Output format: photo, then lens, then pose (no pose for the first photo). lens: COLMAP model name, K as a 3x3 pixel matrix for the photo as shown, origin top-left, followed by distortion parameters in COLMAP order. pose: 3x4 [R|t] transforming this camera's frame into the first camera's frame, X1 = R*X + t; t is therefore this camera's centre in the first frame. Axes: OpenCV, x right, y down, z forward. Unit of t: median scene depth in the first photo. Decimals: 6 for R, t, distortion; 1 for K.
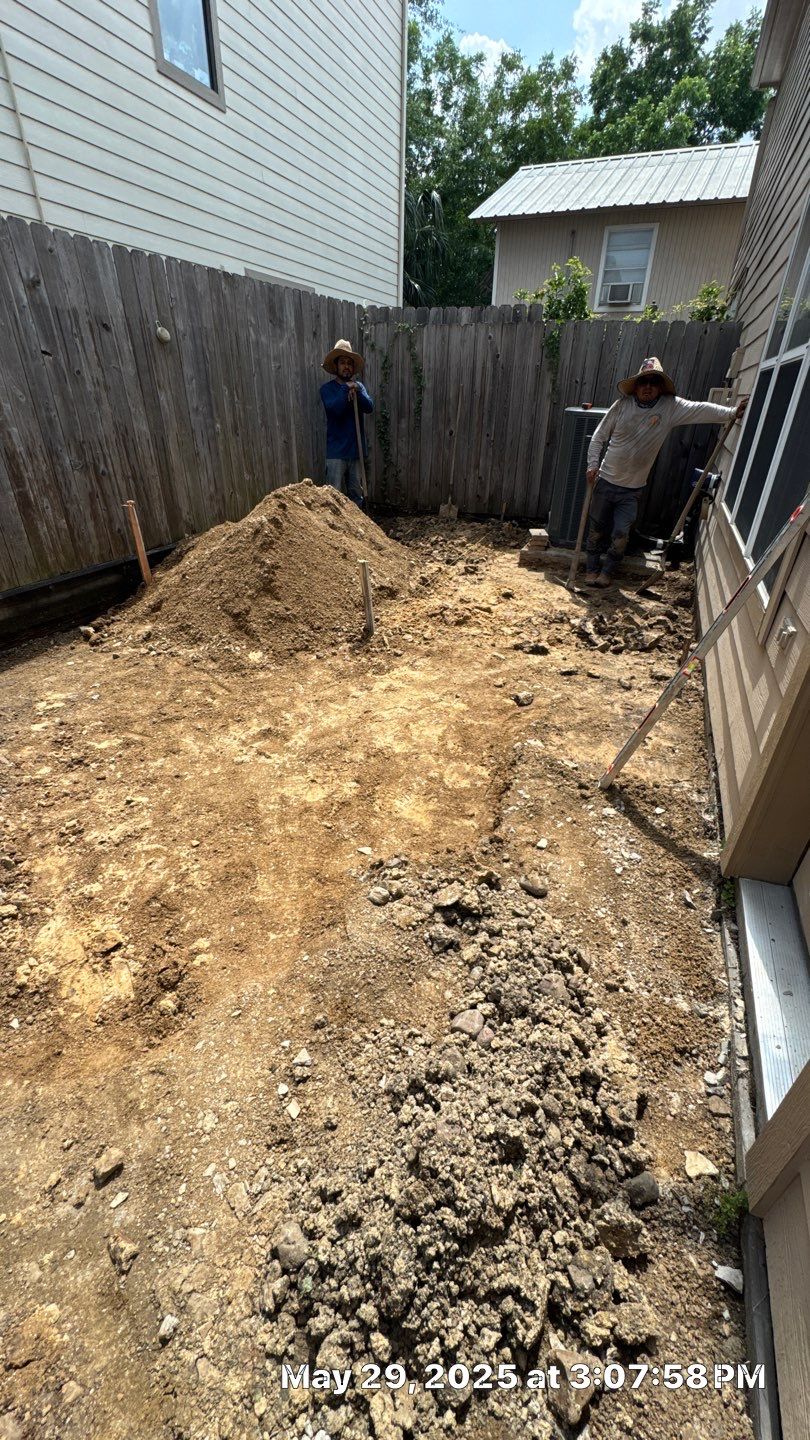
lens RADIAL K [[571.5, 0, 402.1], [0, 571.5, 722.0], [0, 0, 1]] dist [-0.002365, 0.000380]
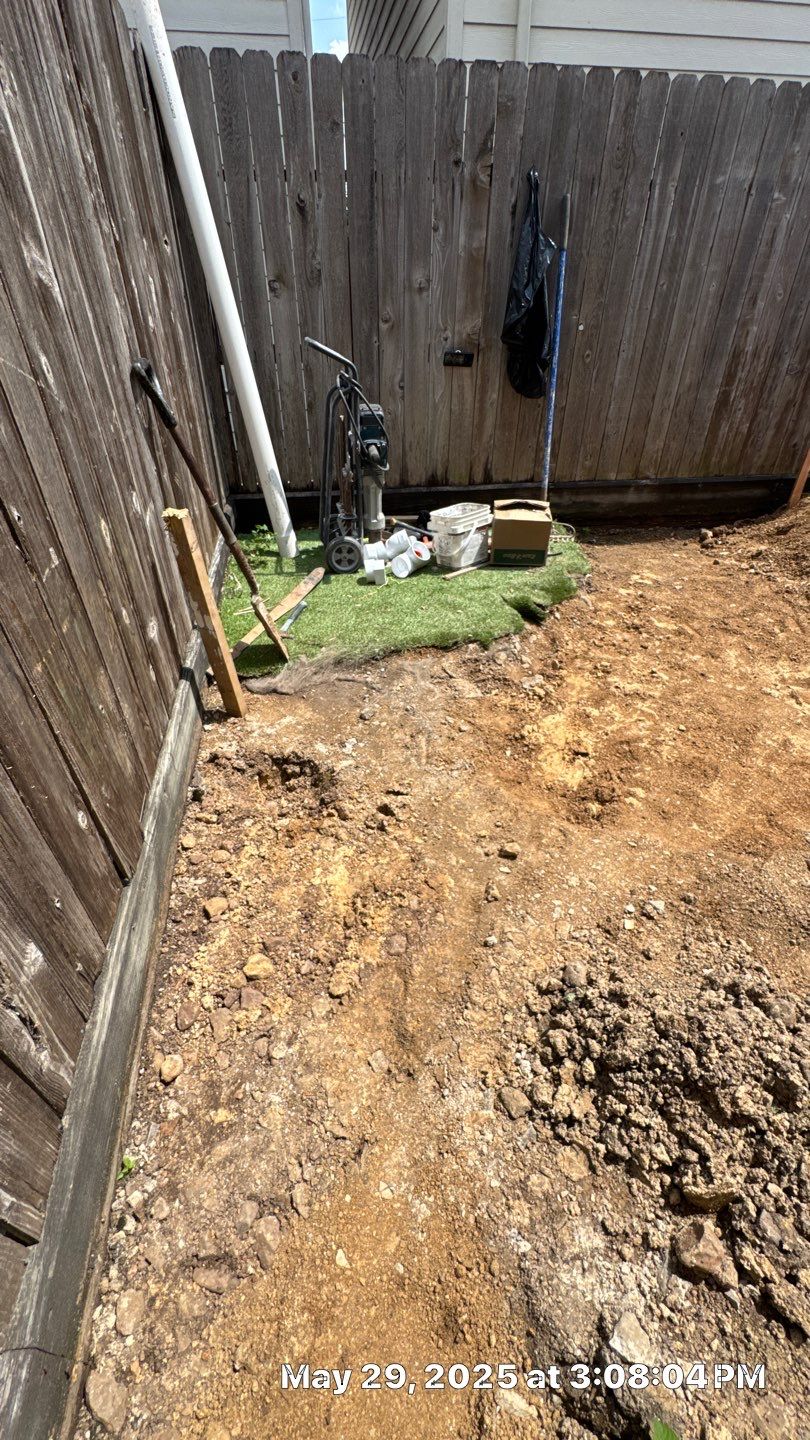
lens RADIAL K [[571.5, 0, 410.4], [0, 571.5, 723.0], [0, 0, 1]] dist [-0.002365, 0.000380]
pose [[0.528976, 0.501168, -0.684846, 0.085853], [-0.417174, 0.856323, 0.304429, 0.068106], [0.739020, 0.124664, 0.662049, -0.092012]]
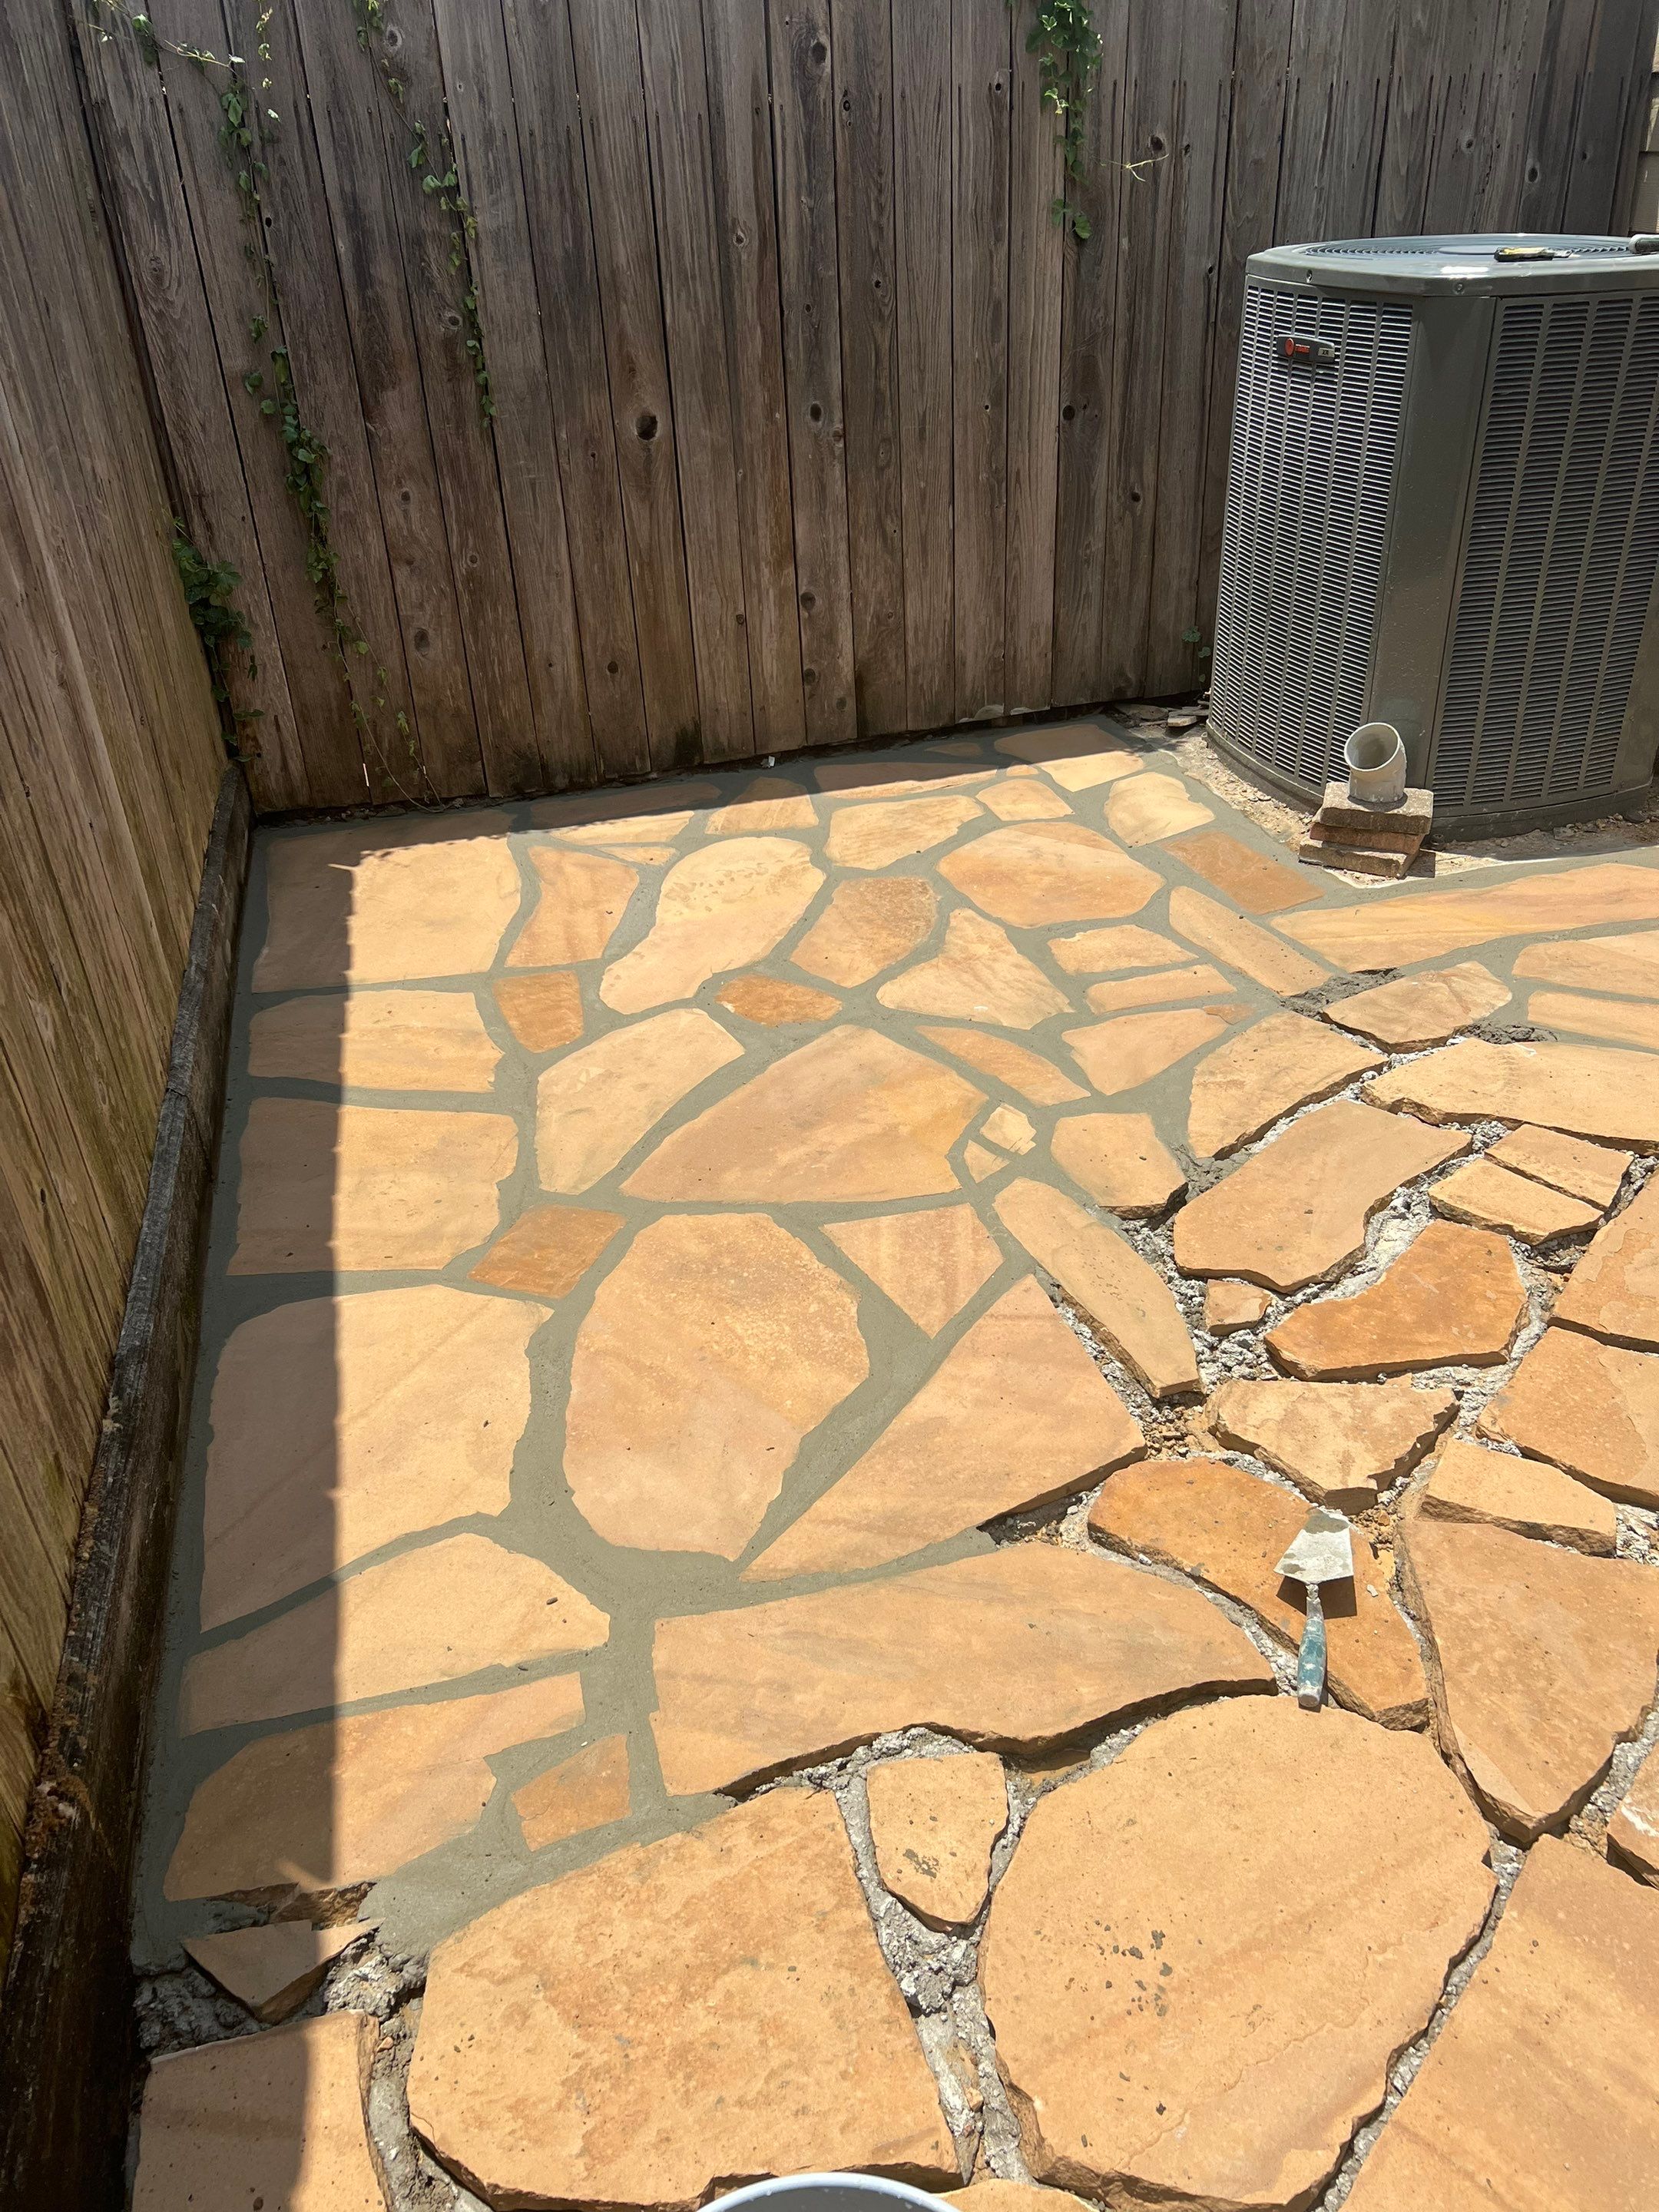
lens RADIAL K [[1658.0, 0, 829.9], [0, 1658.0, 1120.9], [0, 0, 1]] dist [0.032464, -0.037561]
pose [[0.782409, -0.369674, 0.501176, -0.647455], [0.370434, 0.923170, 0.102640, -0.737260], [-0.500614, 0.105347, 0.859237, 1.108562]]
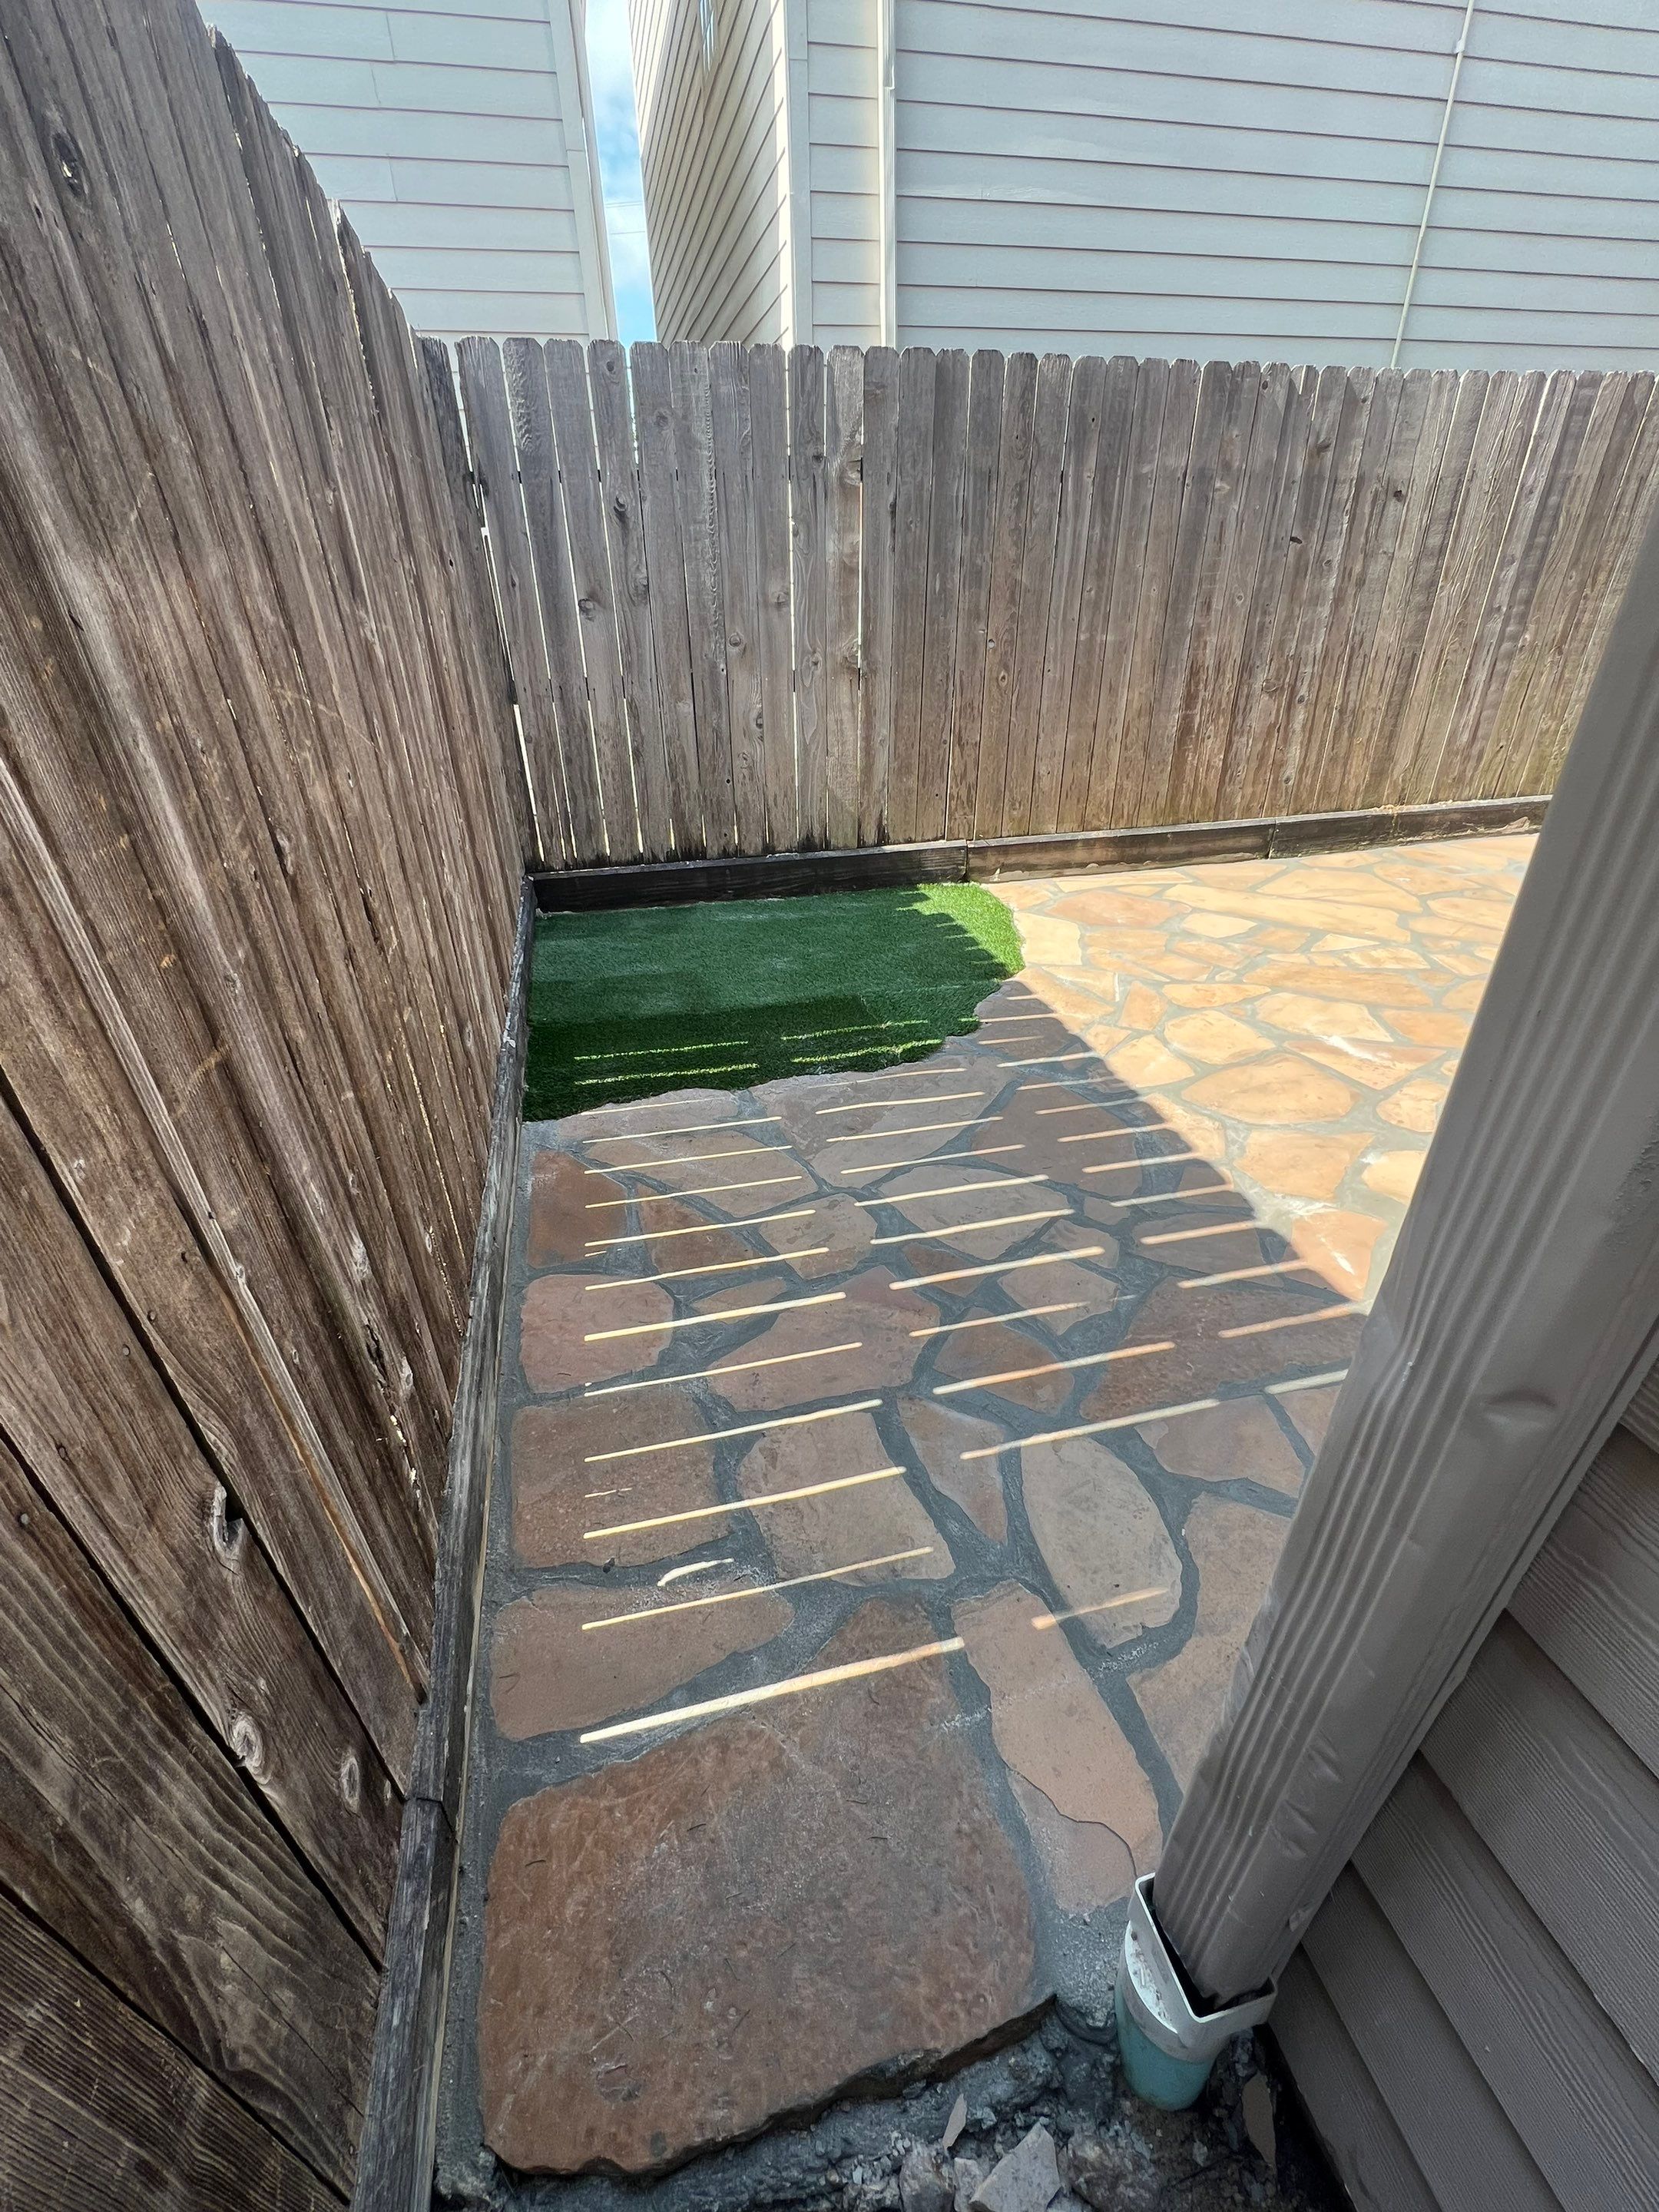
lens RADIAL K [[892.5, 0, 826.7], [0, 892.5, 1098.7], [0, 0, 1]] dist [-0.000745, 0.000082]
pose [[0.588827, 0.379622, -0.713562, 0.184985], [-0.377683, 0.909756, 0.172337, 0.089256], [0.714590, 0.168024, 0.679065, -0.178449]]
